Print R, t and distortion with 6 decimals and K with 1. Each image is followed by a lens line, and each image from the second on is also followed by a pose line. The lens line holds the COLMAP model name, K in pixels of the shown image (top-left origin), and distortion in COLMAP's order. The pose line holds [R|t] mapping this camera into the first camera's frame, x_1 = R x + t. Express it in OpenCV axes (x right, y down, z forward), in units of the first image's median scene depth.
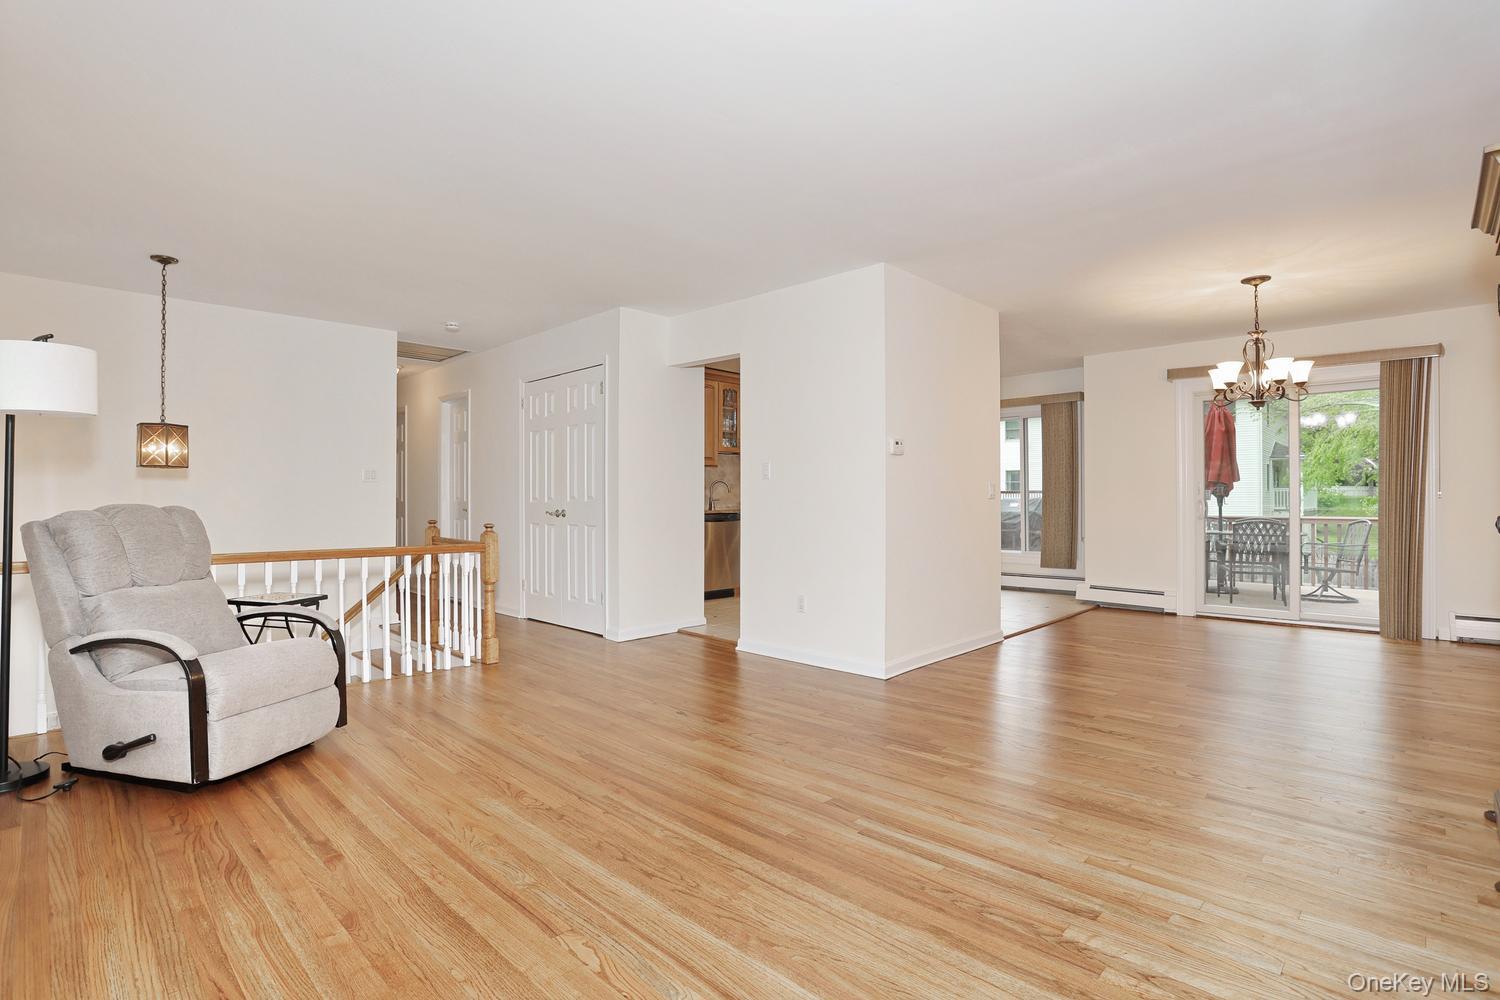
lens RADIAL K [[726.2, 0, 751.0], [0, 726.2, 499.2], [0, 0, 1]] dist [-0.040315, 0.010409]
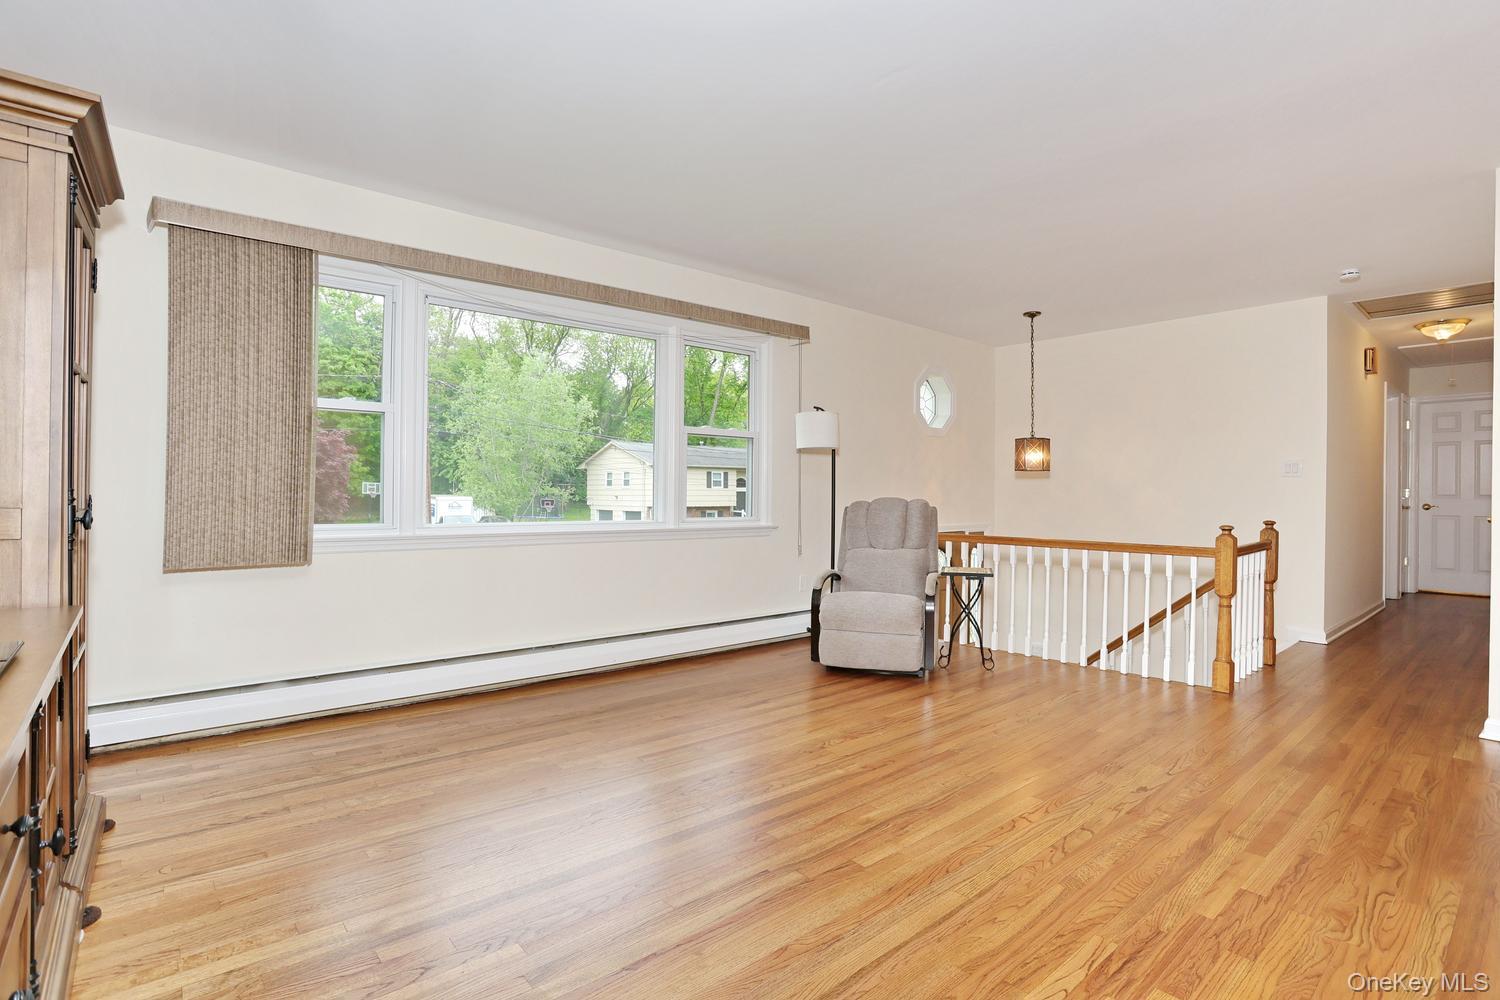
lens RADIAL K [[726.2, 0, 741.0], [0, 726.2, 494.5], [0, 0, 1]] dist [-0.040315, 0.010409]
pose [[-0.081429, 0.000502, -0.996679, 0.765163], [-0.004911, 0.999988, 0.000905, 0.001252], [0.996667, 0.004969, -0.081426, 0.770428]]
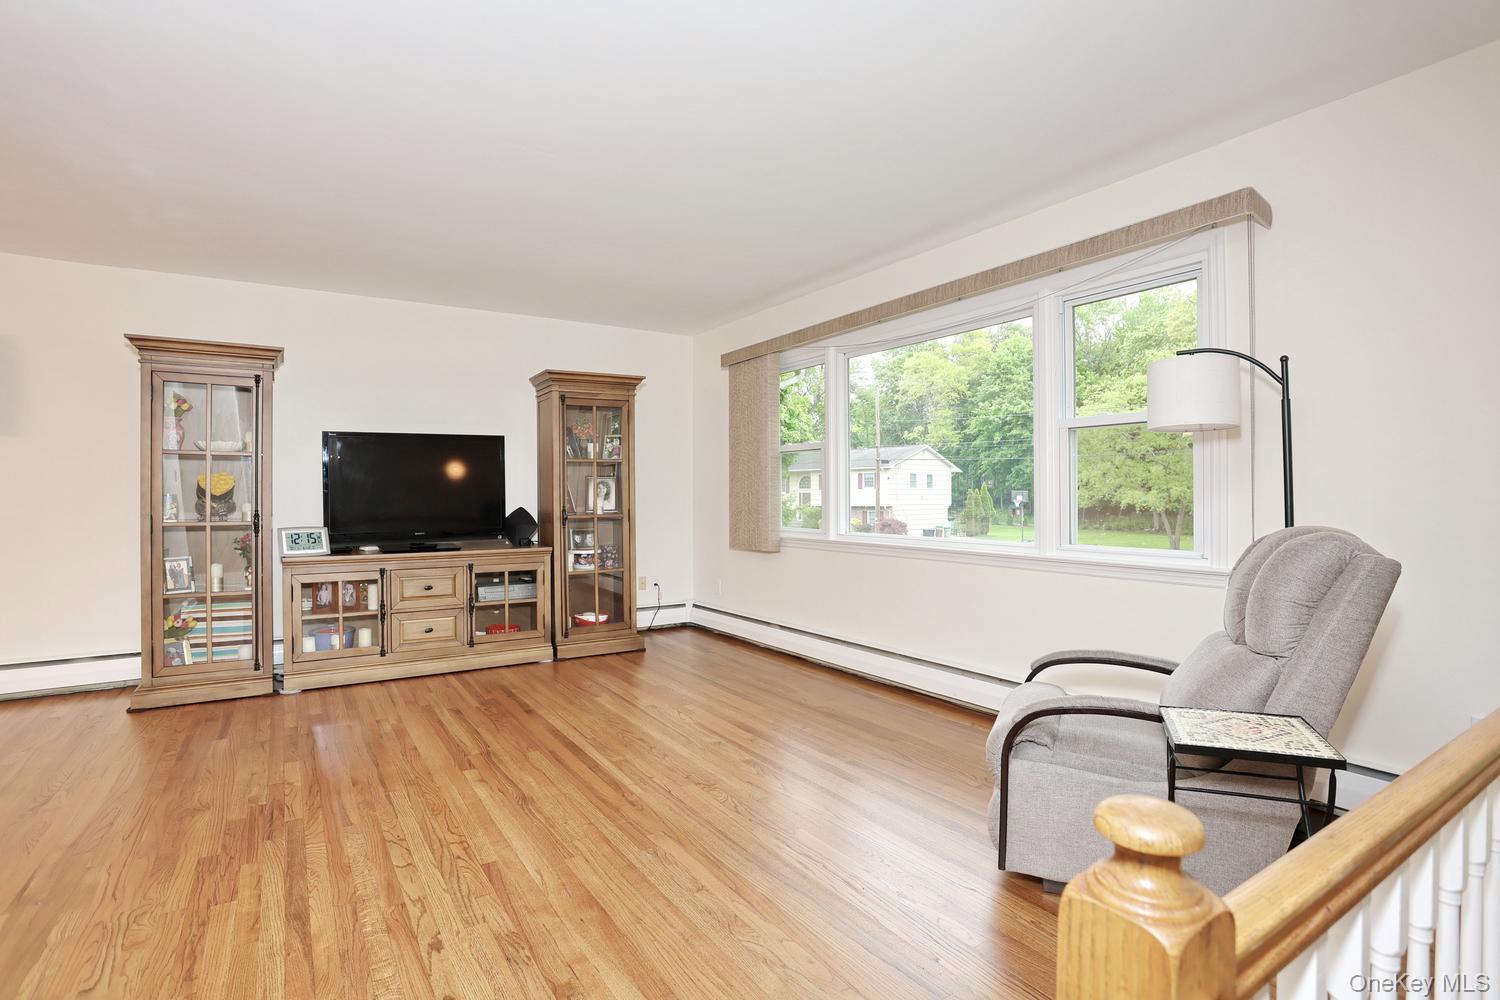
lens RADIAL K [[726.2, 0, 741.7], [0, 726.2, 499.7], [0, 0, 1]] dist [-0.040315, 0.010409]
pose [[-0.974270, 0.010699, 0.225128, -0.489726], [0.009772, 0.999939, -0.005230, -0.009119], [-0.225170, -0.002896, -0.974315, 1.685308]]
